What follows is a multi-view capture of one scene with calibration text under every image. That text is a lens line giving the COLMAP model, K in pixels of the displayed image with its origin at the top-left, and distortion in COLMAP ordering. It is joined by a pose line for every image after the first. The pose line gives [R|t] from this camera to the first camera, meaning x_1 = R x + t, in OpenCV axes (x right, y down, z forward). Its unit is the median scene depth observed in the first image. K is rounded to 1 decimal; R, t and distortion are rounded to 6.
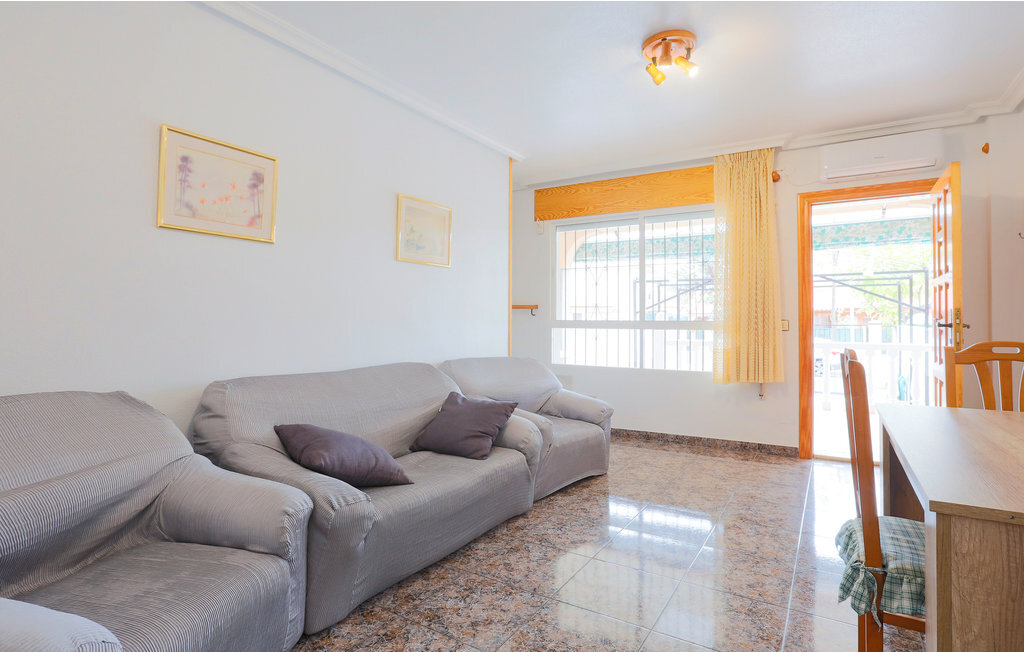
lens RADIAL K [[524.3, 0, 534.9], [0, 524.3, 304.8], [0, 0, 1]] dist [-0.000425, 0.000097]
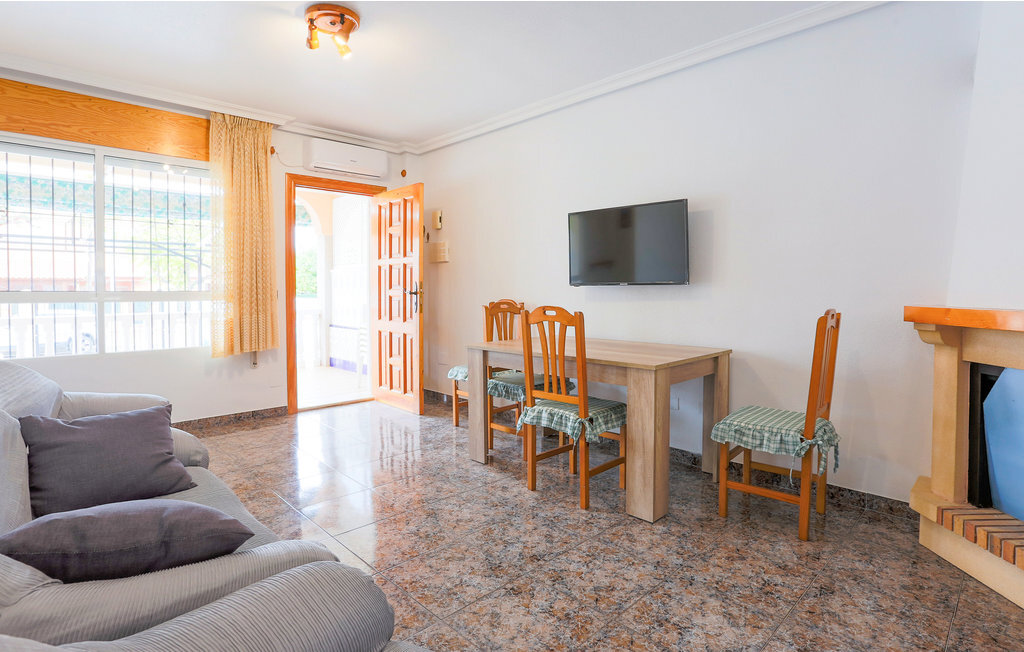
lens RADIAL K [[523.5, 0, 513.2], [0, 523.5, 297.2], [0, 0, 1]] dist [-0.000318, 0.000111]
pose [[0.279188, -0.017701, 0.960073, -0.404524], [-0.025739, 0.999333, 0.025910, 0.003930], [-0.959891, -0.031945, 0.278546, 0.237436]]
